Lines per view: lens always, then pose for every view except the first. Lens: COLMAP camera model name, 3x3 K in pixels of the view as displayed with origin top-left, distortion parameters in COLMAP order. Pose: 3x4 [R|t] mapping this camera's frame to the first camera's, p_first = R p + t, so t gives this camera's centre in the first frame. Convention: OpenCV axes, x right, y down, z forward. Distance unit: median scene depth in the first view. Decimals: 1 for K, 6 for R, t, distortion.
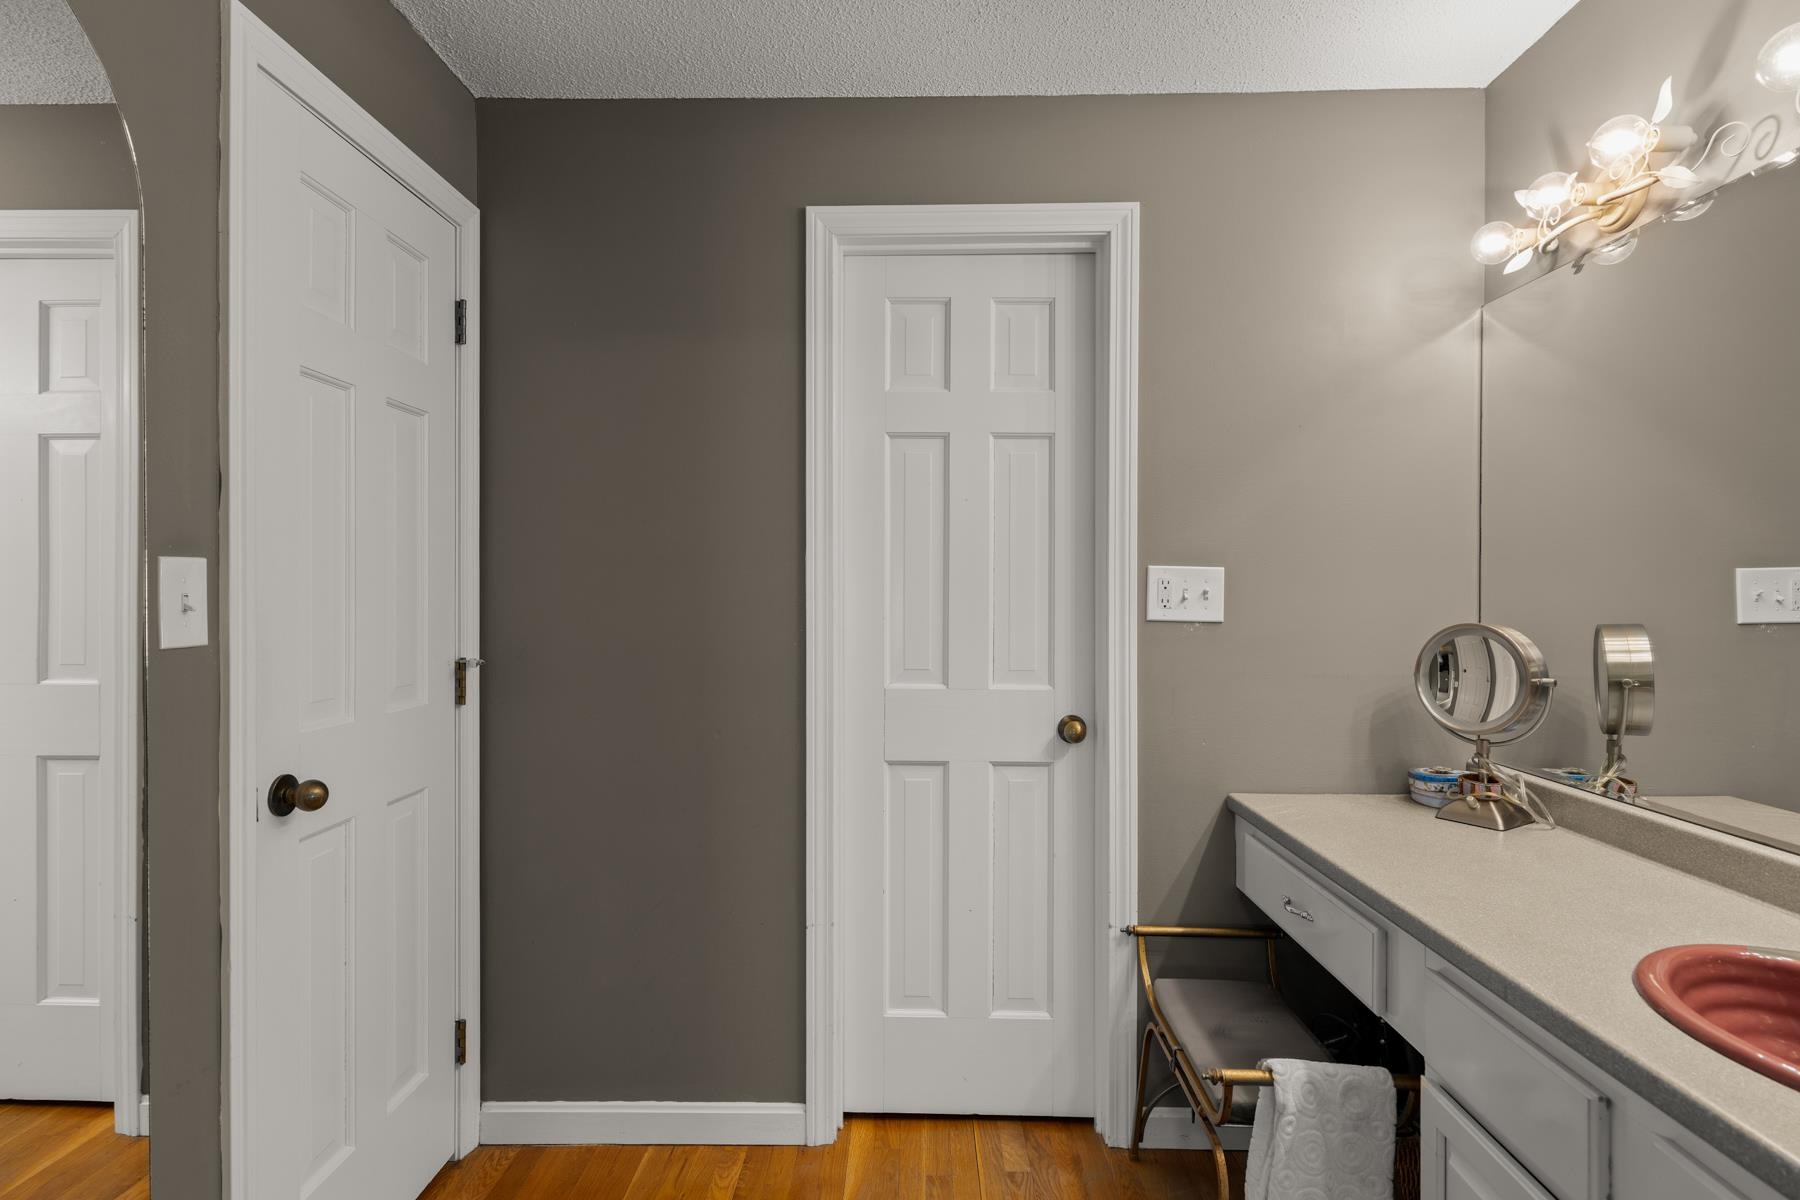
lens RADIAL K [[903.6, 0, 897.7], [0, 903.6, 595.8], [0, 0, 1]] dist [-0.003055, -0.001721]
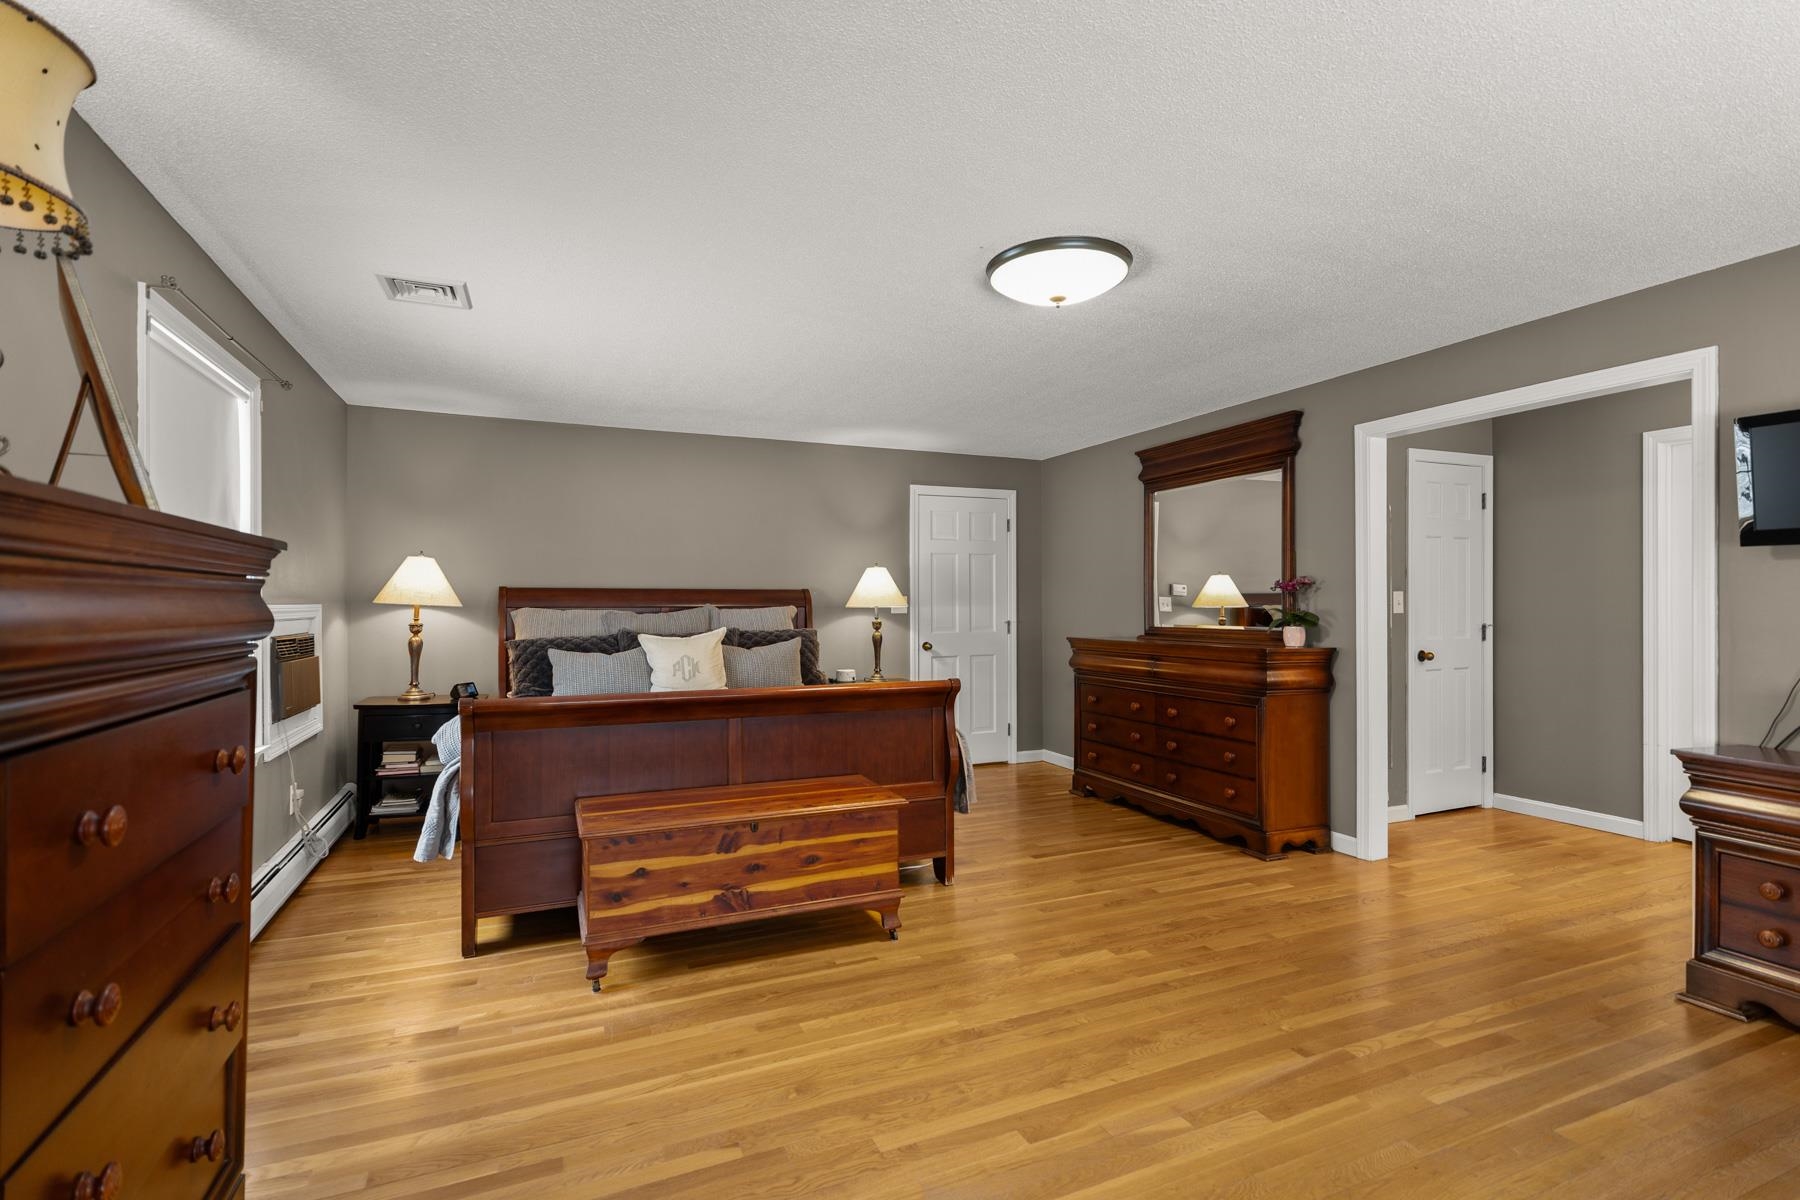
lens RADIAL K [[831.6, 0, 899.0], [0, 831.6, 597.2], [0, 0, 1]] dist [0.001270, 0.000008]
pose [[0.410611, -0.001389, -0.911809, 1.091474], [-0.000970, 0.999998, -0.001960, -0.004322], [0.911810, 0.001689, 0.410609, -1.659815]]
